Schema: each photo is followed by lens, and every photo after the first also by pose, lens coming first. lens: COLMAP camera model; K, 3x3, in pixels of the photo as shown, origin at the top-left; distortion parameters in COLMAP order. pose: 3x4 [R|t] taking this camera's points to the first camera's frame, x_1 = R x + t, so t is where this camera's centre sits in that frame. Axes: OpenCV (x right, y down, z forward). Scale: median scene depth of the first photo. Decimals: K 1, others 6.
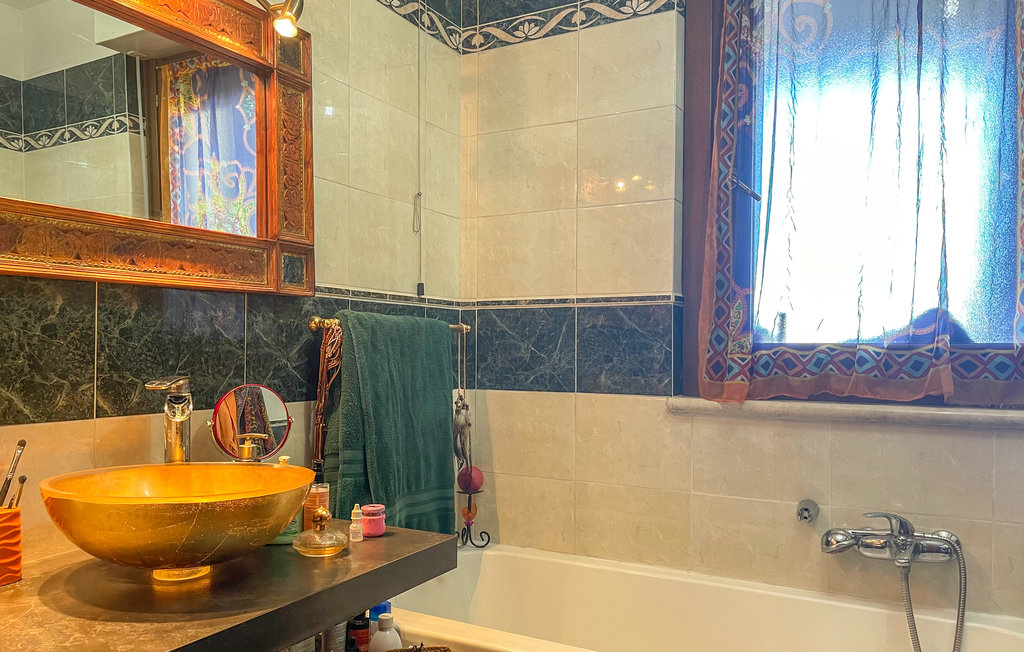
lens RADIAL K [[790.2, 0, 514.7], [0, 790.2, 350.4], [0, 0, 1]] dist [0.062029, -0.098852]
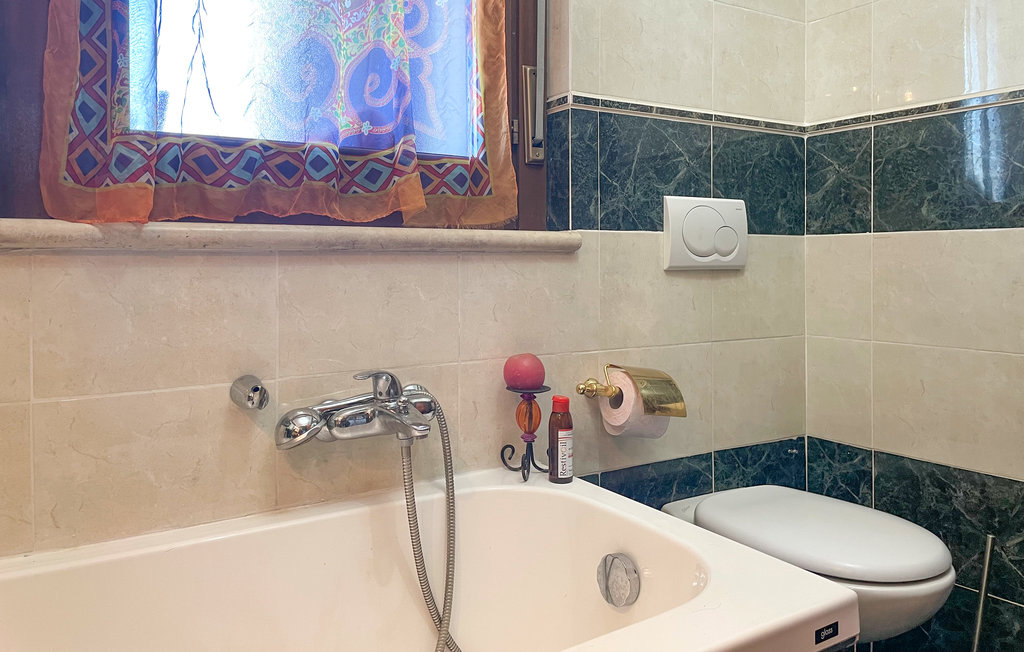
lens RADIAL K [[765.1, 0, 510.0], [0, 765.1, 260.3], [0, 0, 1]] dist [0.063047, -0.095502]
pose [[0.469428, -0.010216, 0.882912, -0.079865], [0.012533, 0.999909, 0.004907, 0.094642], [-0.882882, 0.008762, 0.469514, 0.522029]]
